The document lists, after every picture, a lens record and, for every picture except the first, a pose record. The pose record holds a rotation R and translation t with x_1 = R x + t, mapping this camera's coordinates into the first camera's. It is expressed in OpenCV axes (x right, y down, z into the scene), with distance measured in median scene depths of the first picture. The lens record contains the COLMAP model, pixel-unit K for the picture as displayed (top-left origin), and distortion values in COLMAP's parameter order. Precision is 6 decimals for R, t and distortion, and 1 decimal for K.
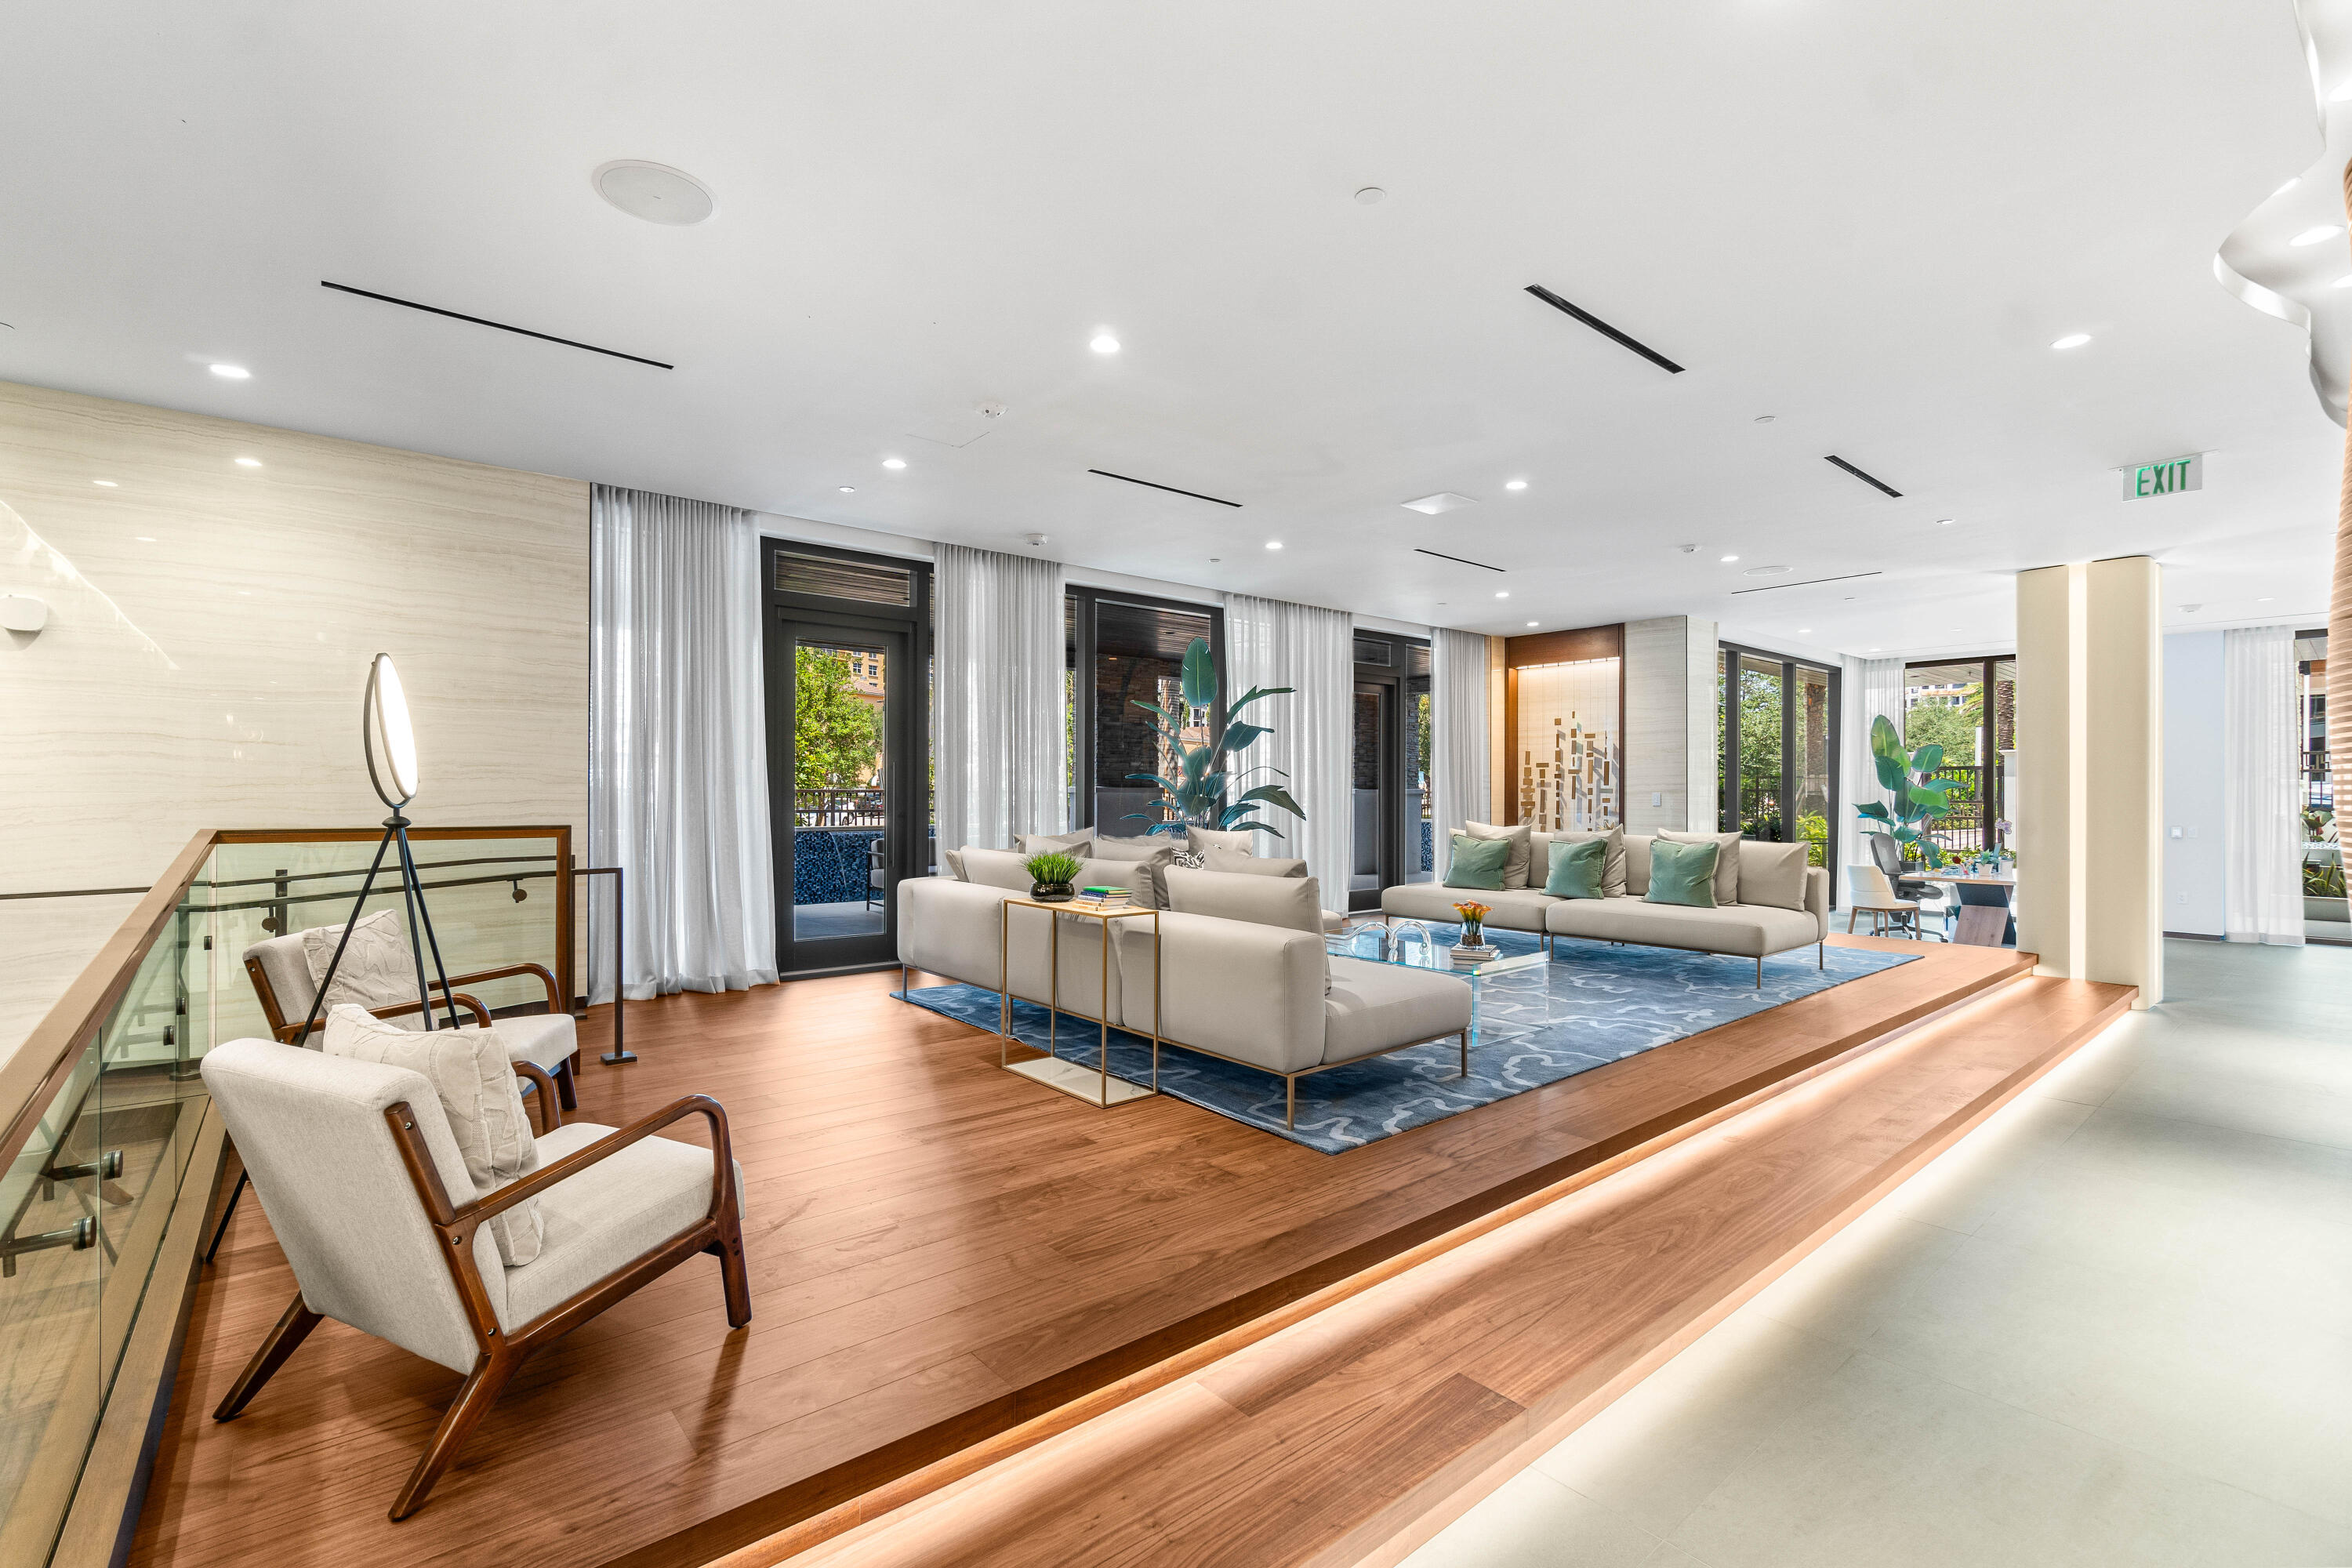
lens RADIAL K [[1033.8, 0, 1176.0], [0, 1033.8, 784.0], [0, 0, 1]] dist [0.001108, 0.000198]
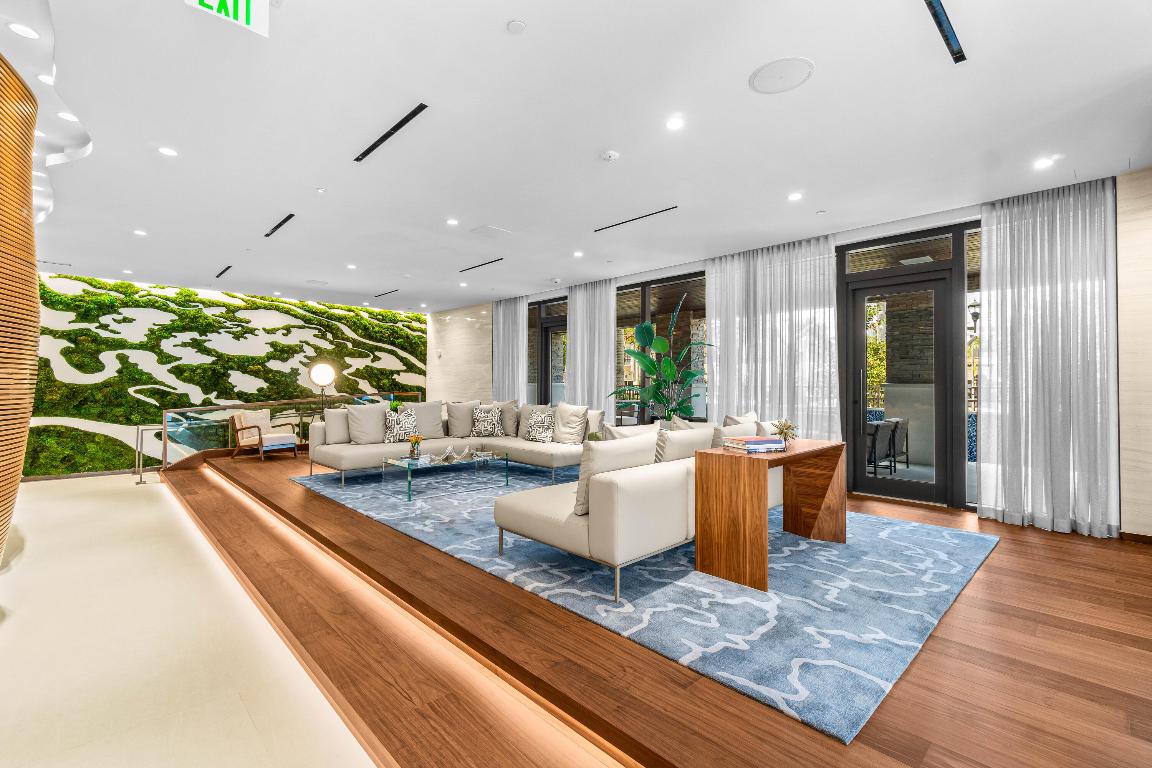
lens RADIAL K [[506.4, 0, 576.0], [0, 506.4, 384.0], [0, 0, 1]] dist [0.001108, 0.000198]
pose [[0.071498, 0.003841, -0.997433, 0.968435], [0.009110, 0.999948, 0.004504, -0.006415], [0.997399, -0.009408, 0.071459, 0.920532]]
